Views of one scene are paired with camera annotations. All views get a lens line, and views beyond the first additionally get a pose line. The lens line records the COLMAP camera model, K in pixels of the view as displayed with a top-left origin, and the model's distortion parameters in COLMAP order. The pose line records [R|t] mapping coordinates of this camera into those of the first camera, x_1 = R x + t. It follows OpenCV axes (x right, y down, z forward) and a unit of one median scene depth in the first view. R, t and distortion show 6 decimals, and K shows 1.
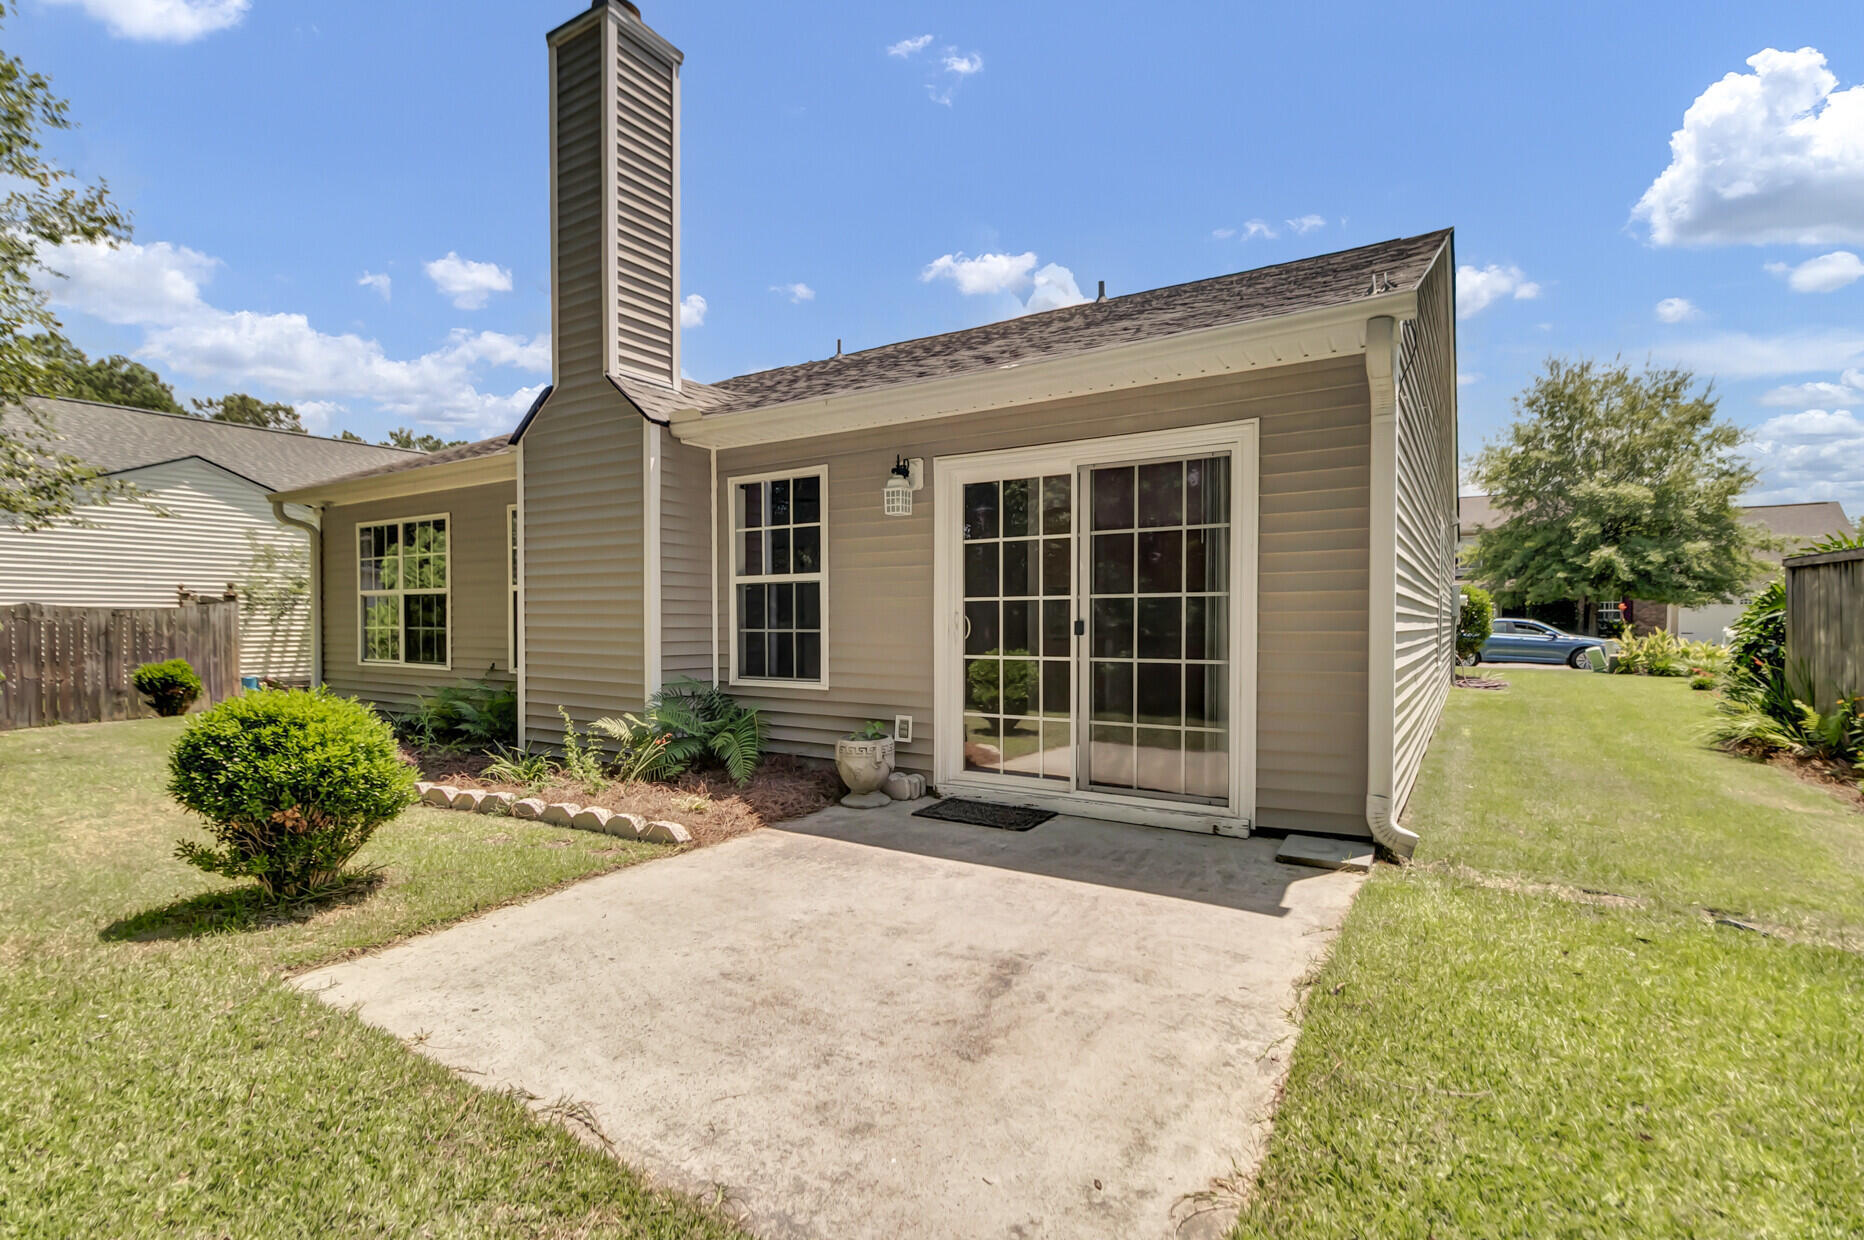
lens RADIAL K [[876.3, 0, 932.2], [0, 876.3, 623.8], [0, 0, 1]] dist [0.001257, 0.004236]
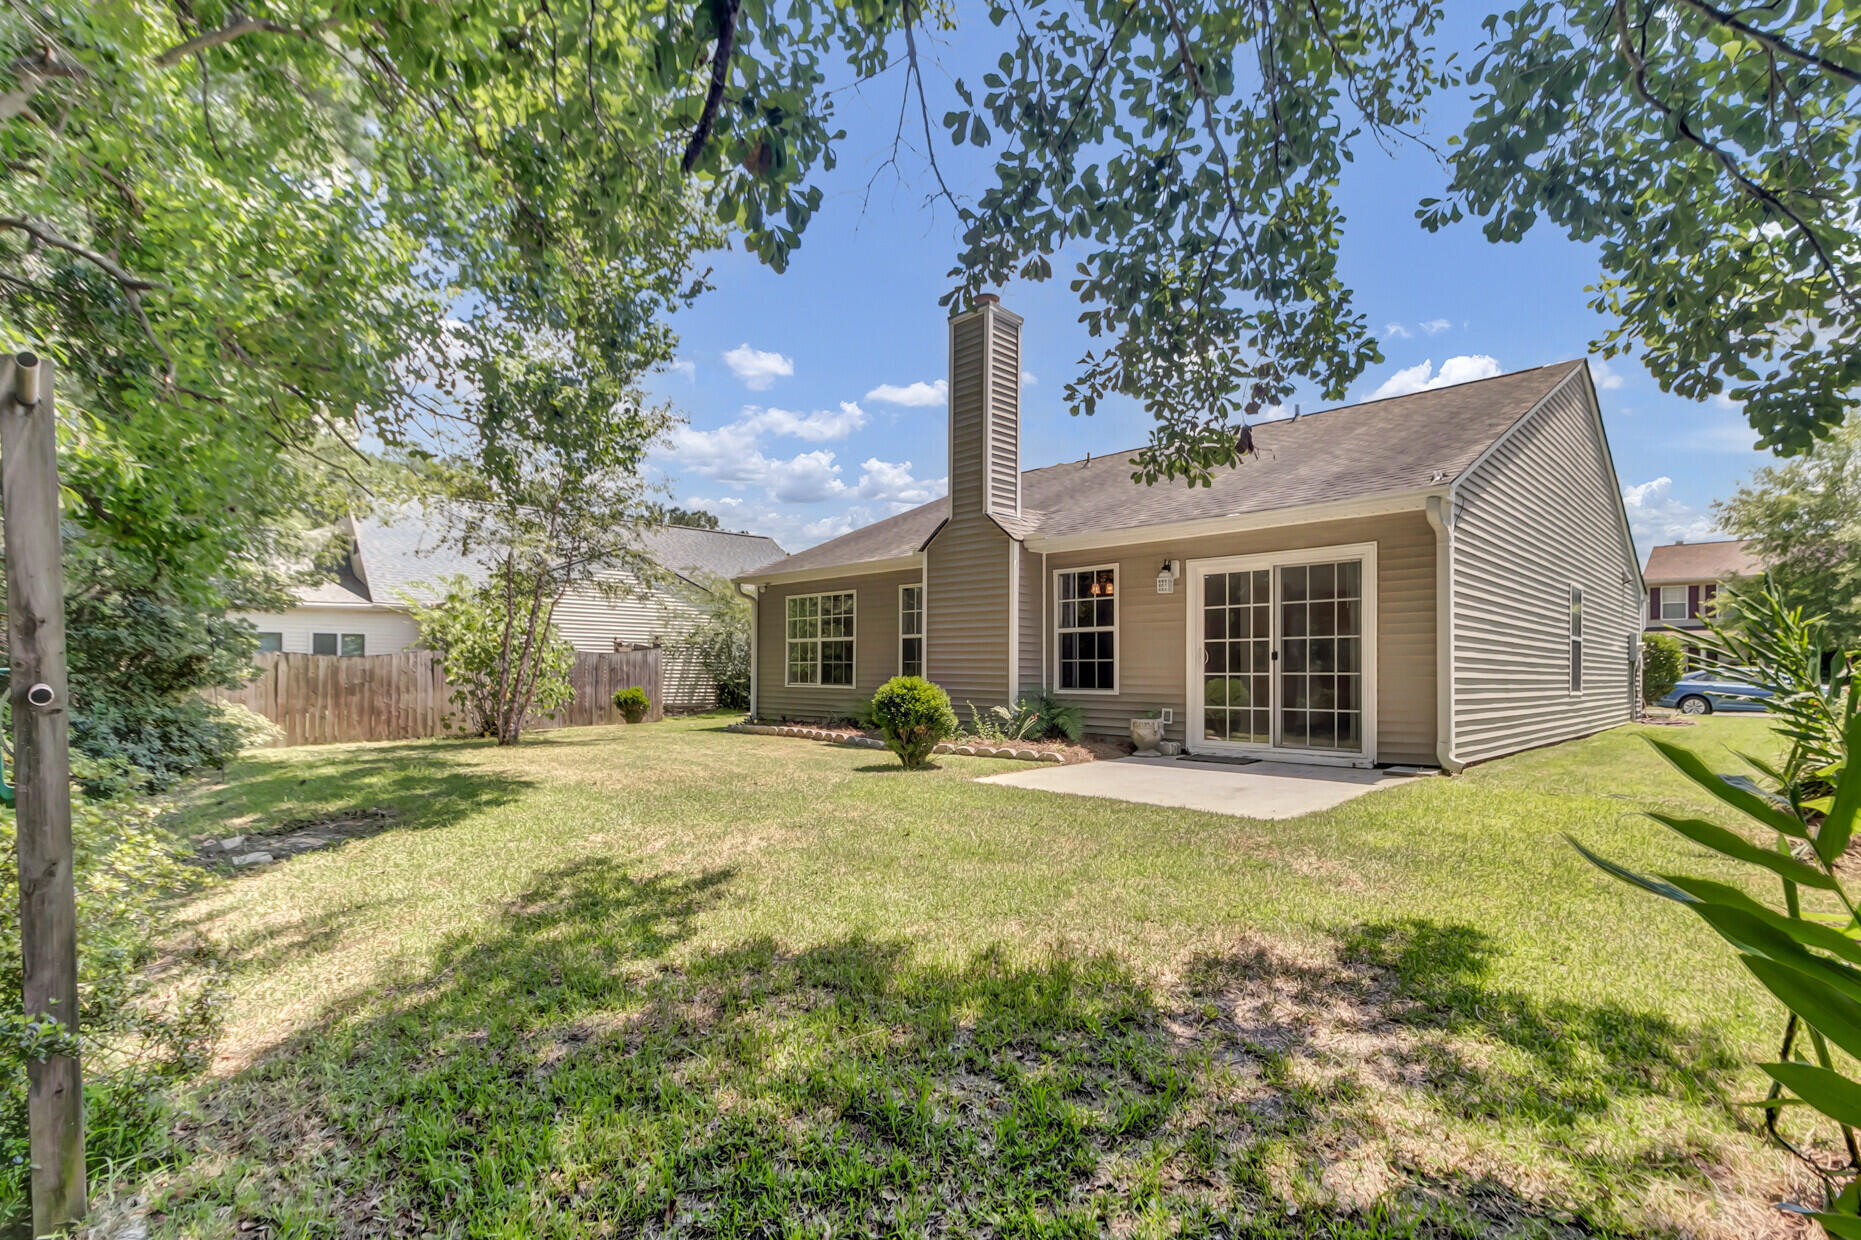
lens RADIAL K [[874.9, 0, 920.1], [0, 874.9, 653.4], [0, 0, 1]] dist [0.001257, 0.004236]
pose [[0.973581, 0.001758, -0.228336, -0.117029], [-0.007781, 0.999645, -0.025480, 0.045385], [0.228210, 0.026583, 0.973249, -0.820544]]
